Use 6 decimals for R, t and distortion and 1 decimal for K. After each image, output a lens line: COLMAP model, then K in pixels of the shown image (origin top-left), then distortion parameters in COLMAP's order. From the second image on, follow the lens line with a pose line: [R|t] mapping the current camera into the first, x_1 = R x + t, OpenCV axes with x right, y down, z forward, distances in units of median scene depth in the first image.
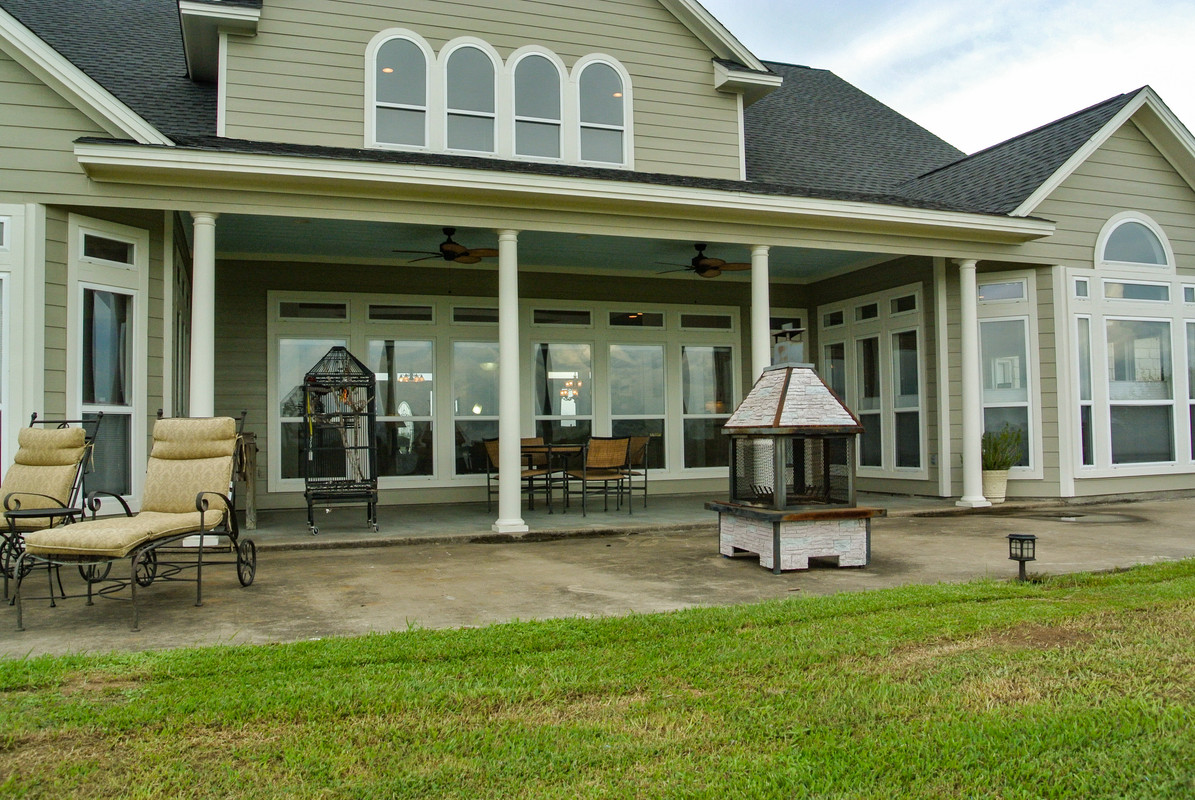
lens RADIAL K [[957.2, 0, 597.5], [0, 957.2, 400.0], [0, 0, 1]] dist [-0.104417, 0.000815]
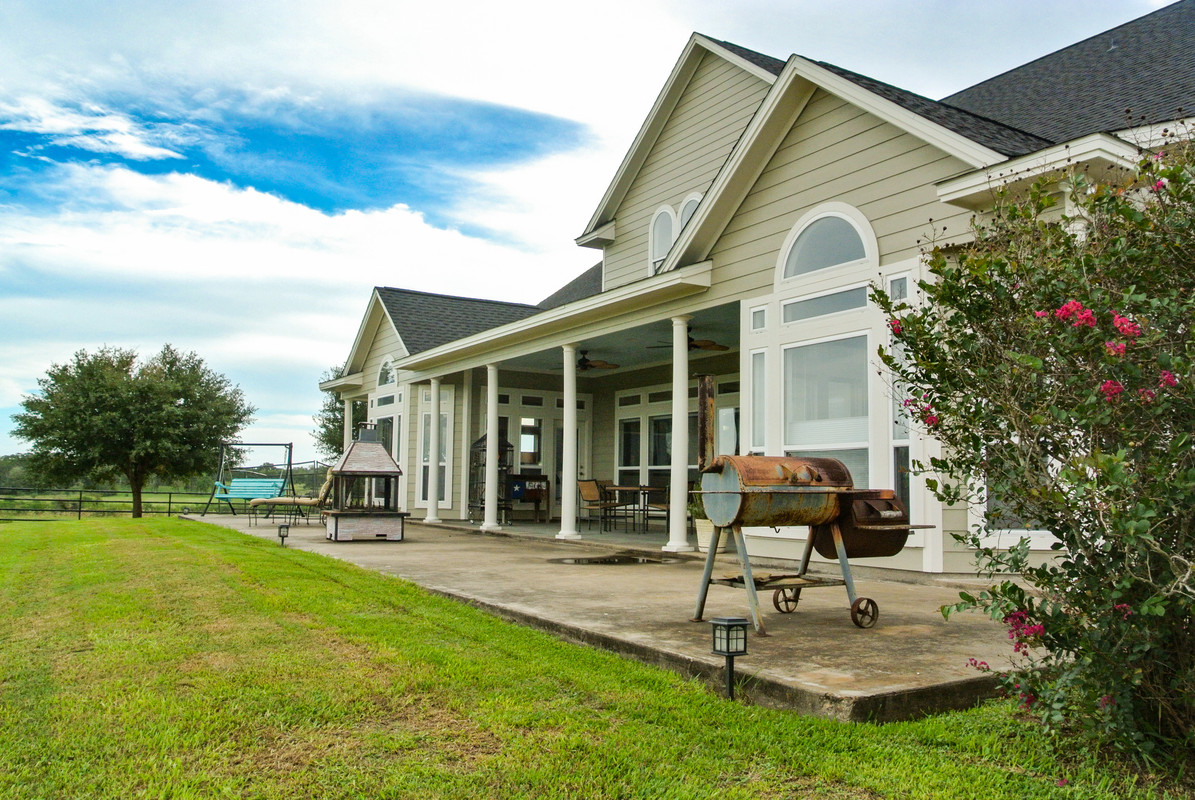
lens RADIAL K [[957.2, 0, 597.5], [0, 957.2, 400.0], [0, 0, 1]] dist [-0.104417, 0.000815]
pose [[0.186951, -0.071668, -0.979751, 1.368323], [0.024388, 0.997366, -0.068303, 0.015350], [0.982066, -0.011125, 0.188207, 0.670971]]
